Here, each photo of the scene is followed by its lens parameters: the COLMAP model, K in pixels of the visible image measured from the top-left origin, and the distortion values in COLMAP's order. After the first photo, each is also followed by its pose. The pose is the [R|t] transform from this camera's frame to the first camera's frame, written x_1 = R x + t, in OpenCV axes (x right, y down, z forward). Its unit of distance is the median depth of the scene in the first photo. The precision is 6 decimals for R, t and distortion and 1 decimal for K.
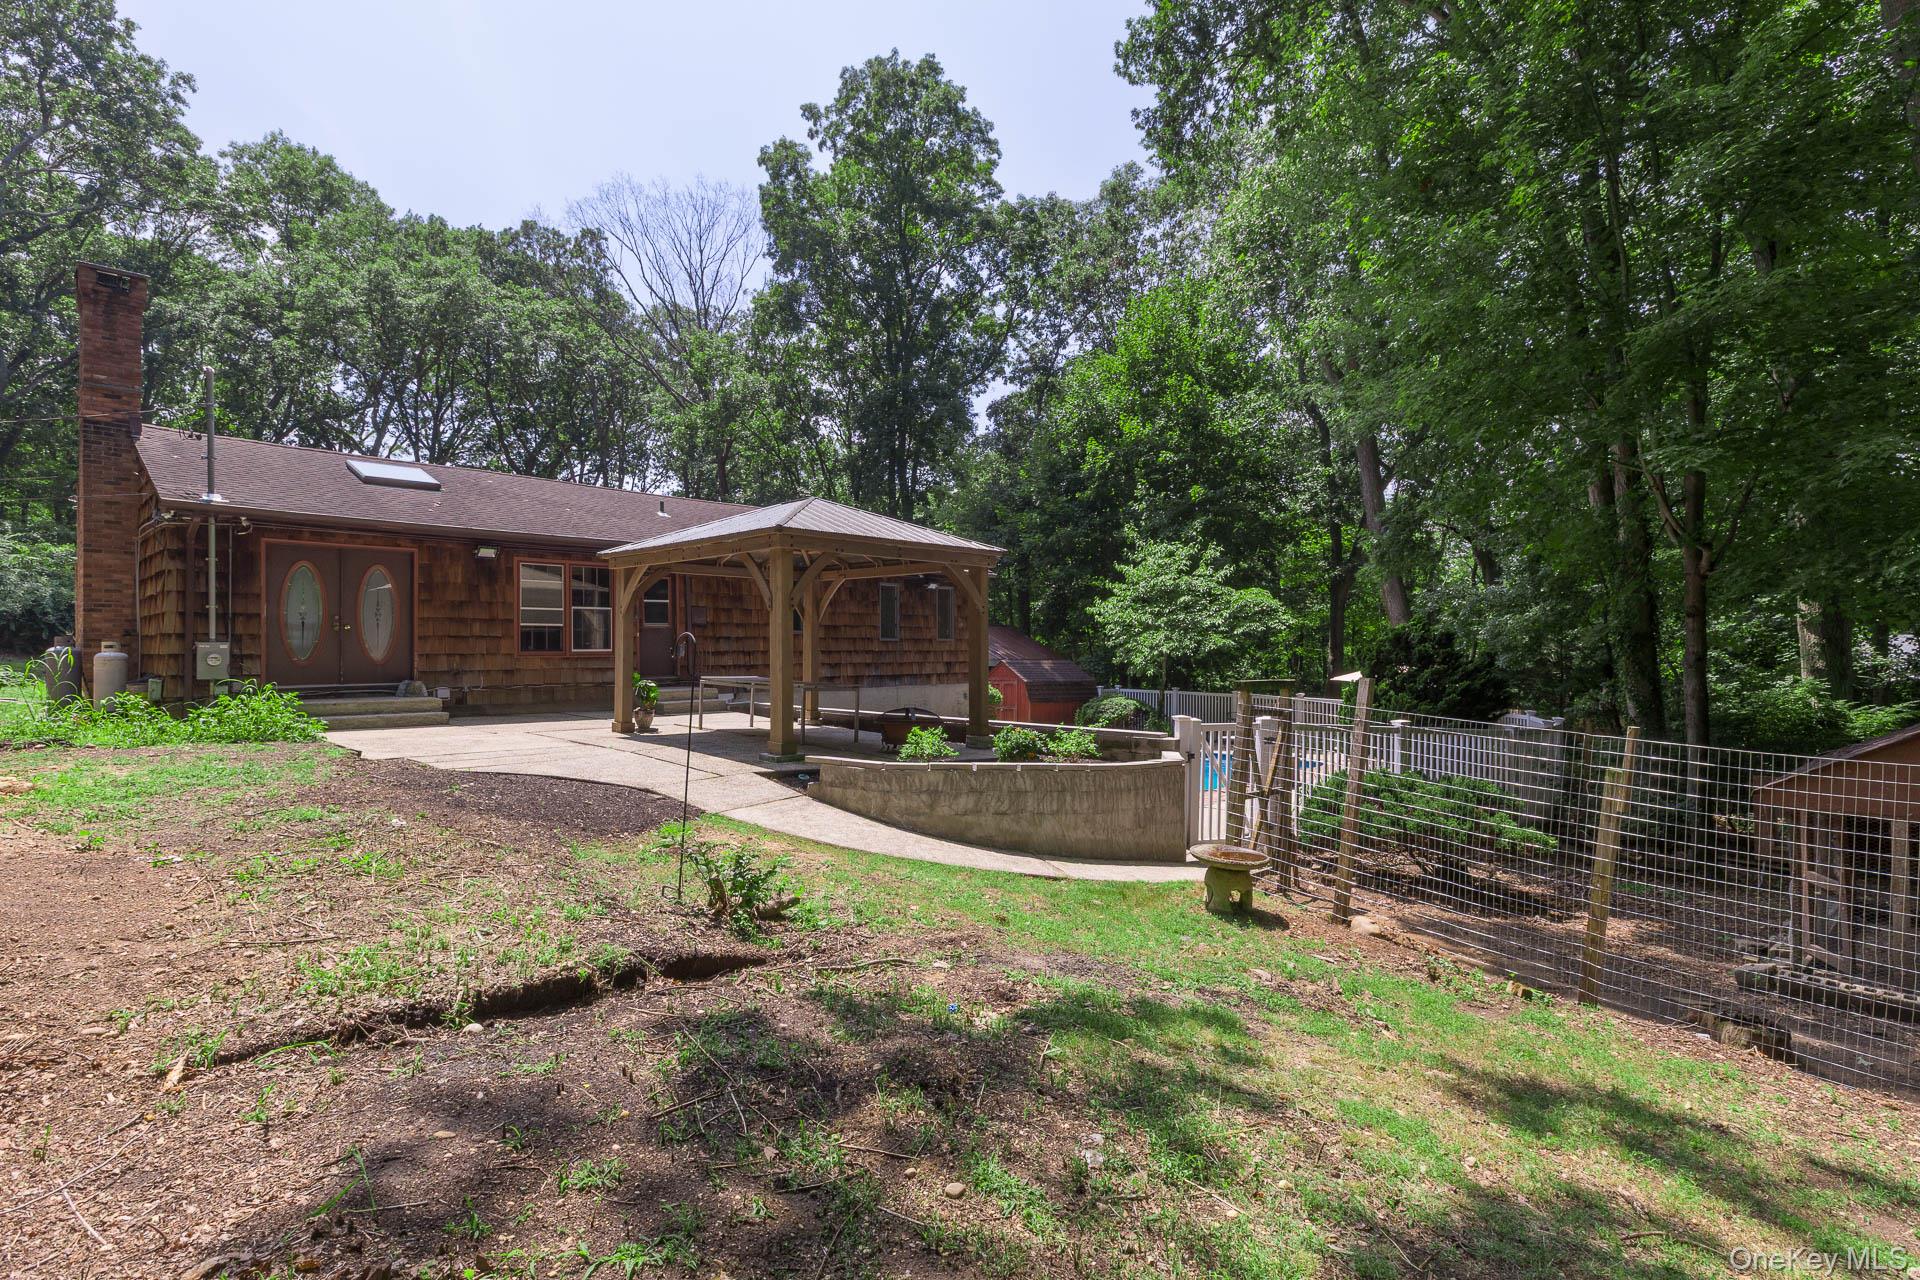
lens RADIAL K [[915.9, 0, 964.8], [0, 915.9, 643.7], [0, 0, 1]] dist [0.002648, -0.002510]
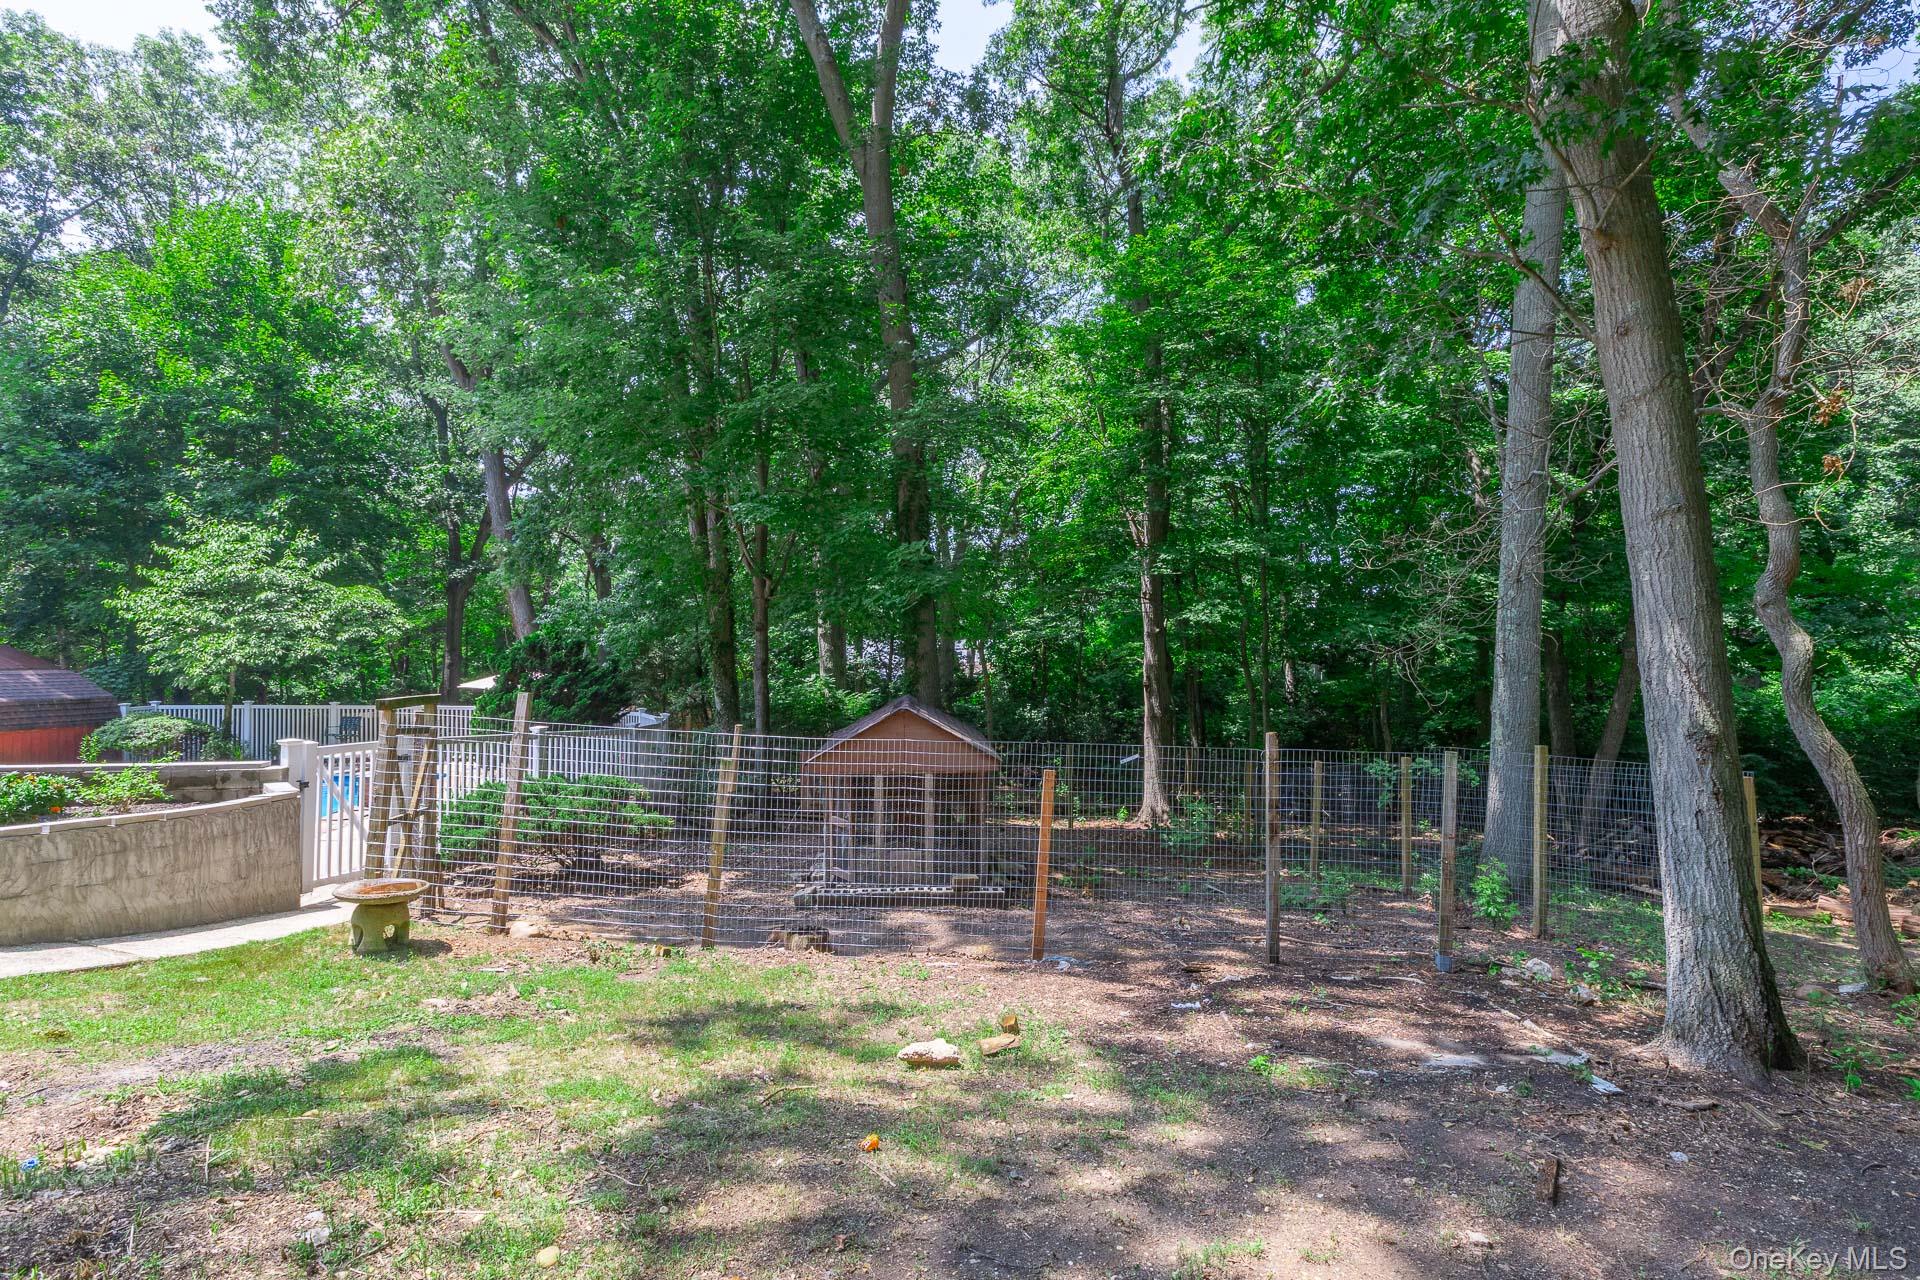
lens RADIAL K [[915.9, 0, 964.5], [0, 915.9, 641.2], [0, 0, 1]] dist [0.002648, -0.002510]
pose [[0.616518, 0.005177, 0.787324, -0.035855], [-0.004038, 0.999986, -0.003414, -0.009278], [-0.787330, -0.001074, 0.616530, -0.019607]]
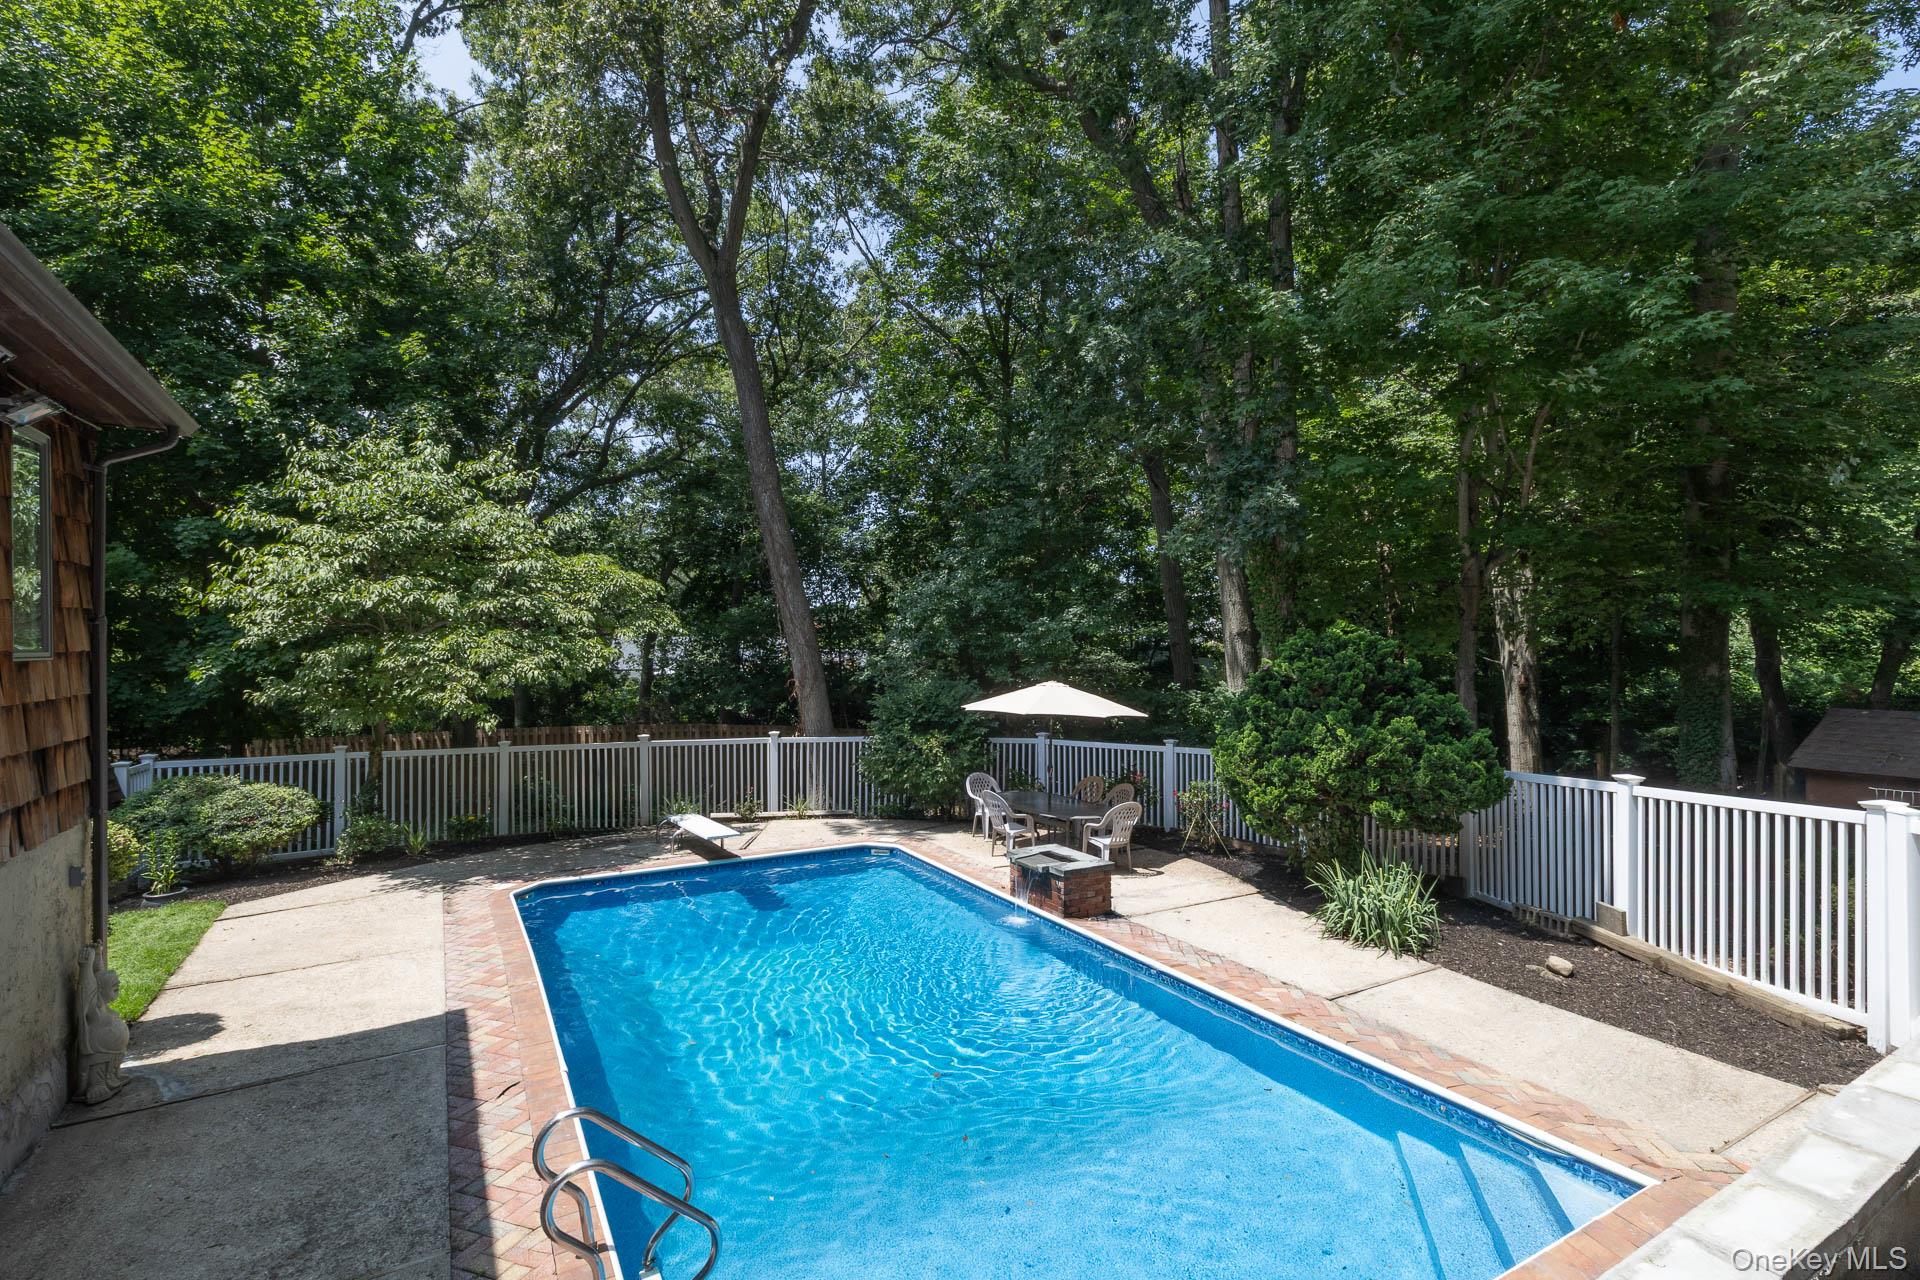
lens RADIAL K [[915.9, 0, 952.6], [0, 915.9, 641.8], [0, 0, 1]] dist [0.002648, -0.002510]
pose [[0.289349, 0.001438, 0.957223, -0.231246], [0.000424, 0.999999, -0.001631, -0.009562], [-0.957224, 0.000877, 0.289348, 0.939106]]
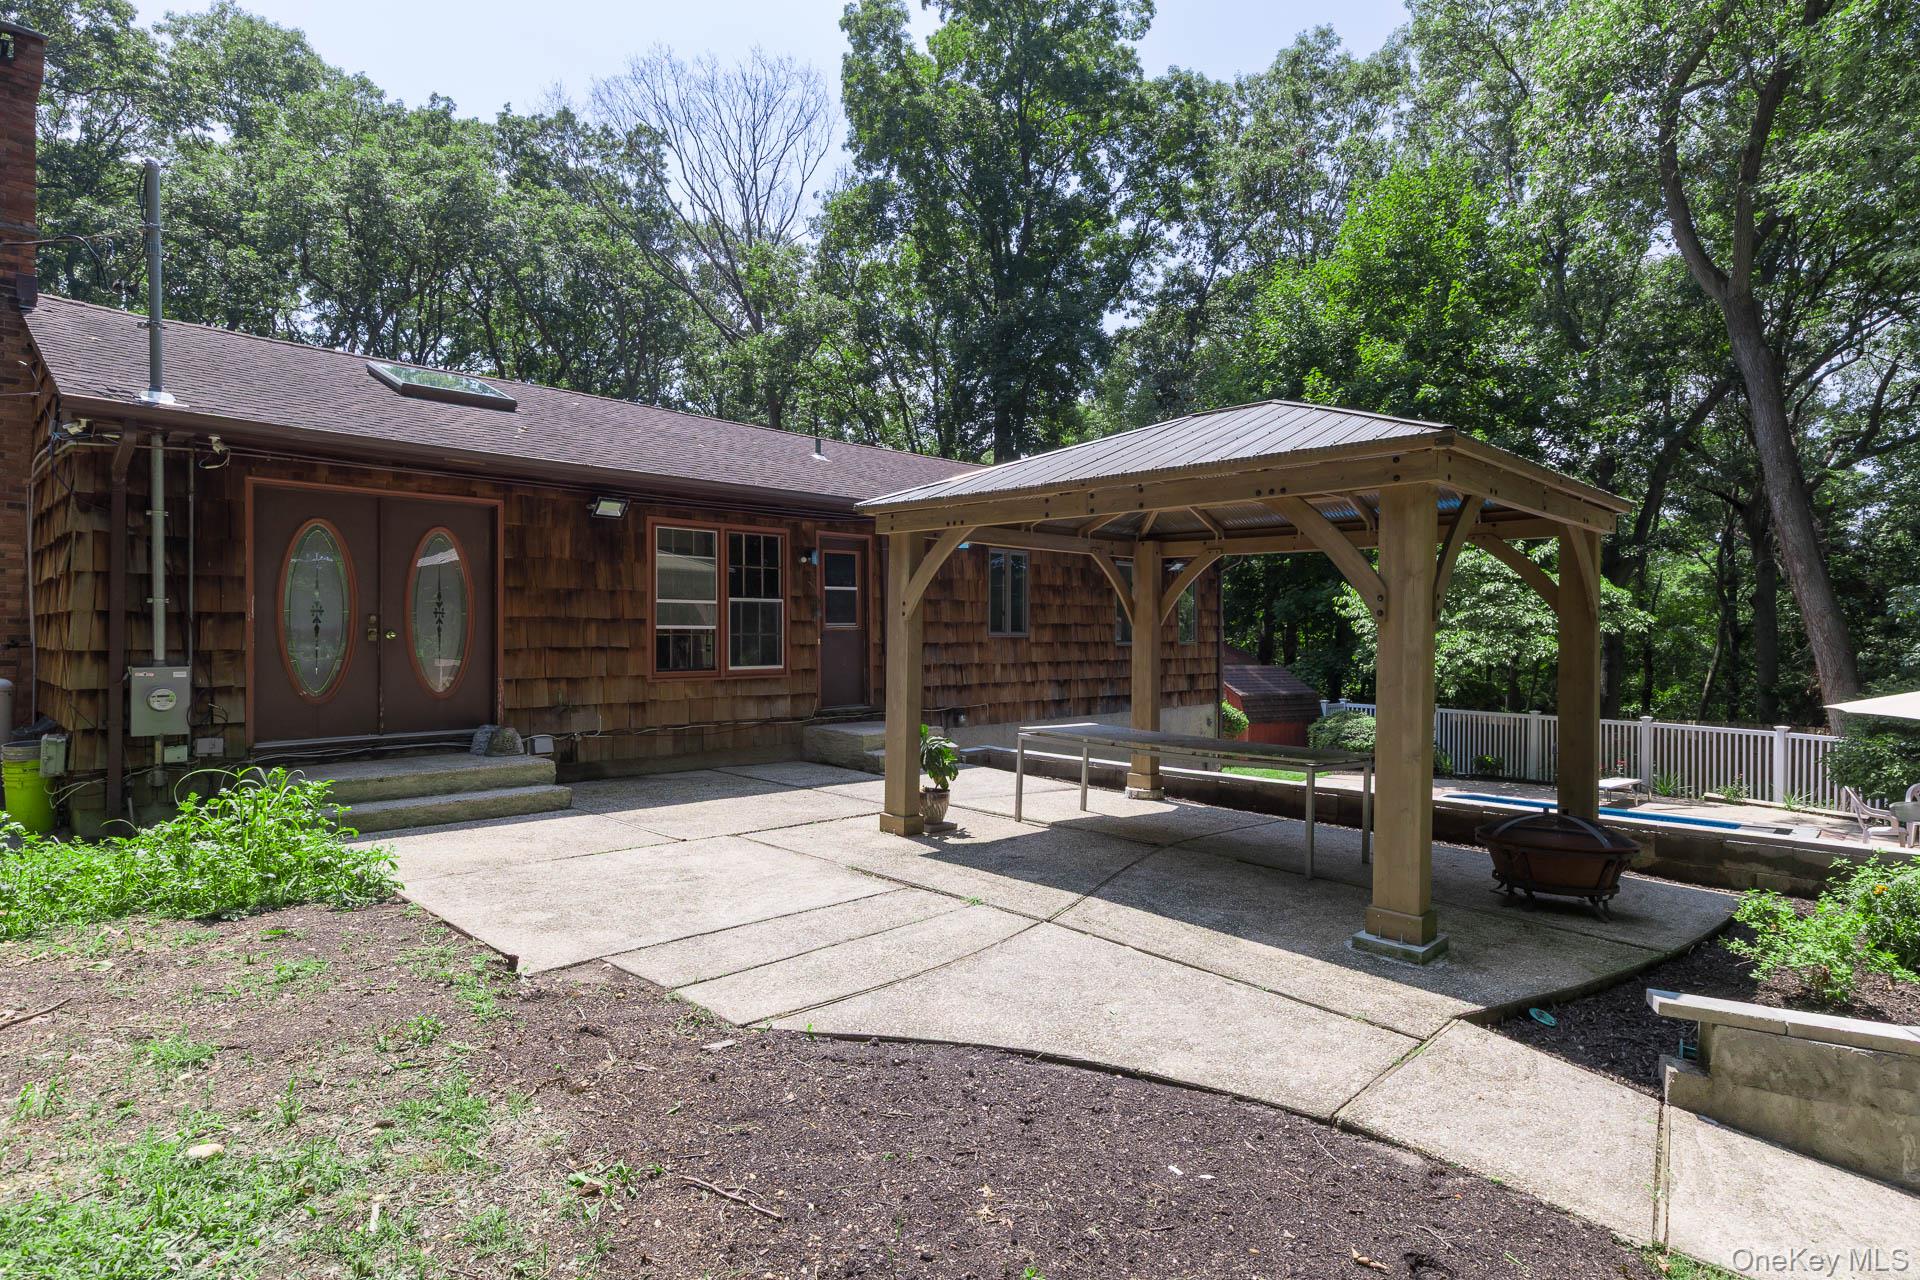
lens RADIAL K [[1016.3, 0, 966.0], [0, 1016.3, 634.9], [0, 0, 1]] dist [-0.006870, 0.005974]
pose [[0.999937, 0.004390, -0.010358, -0.242066], [-0.004333, 0.999976, 0.005497, -0.018429], [0.010382, -0.005452, 0.999931, 0.290456]]
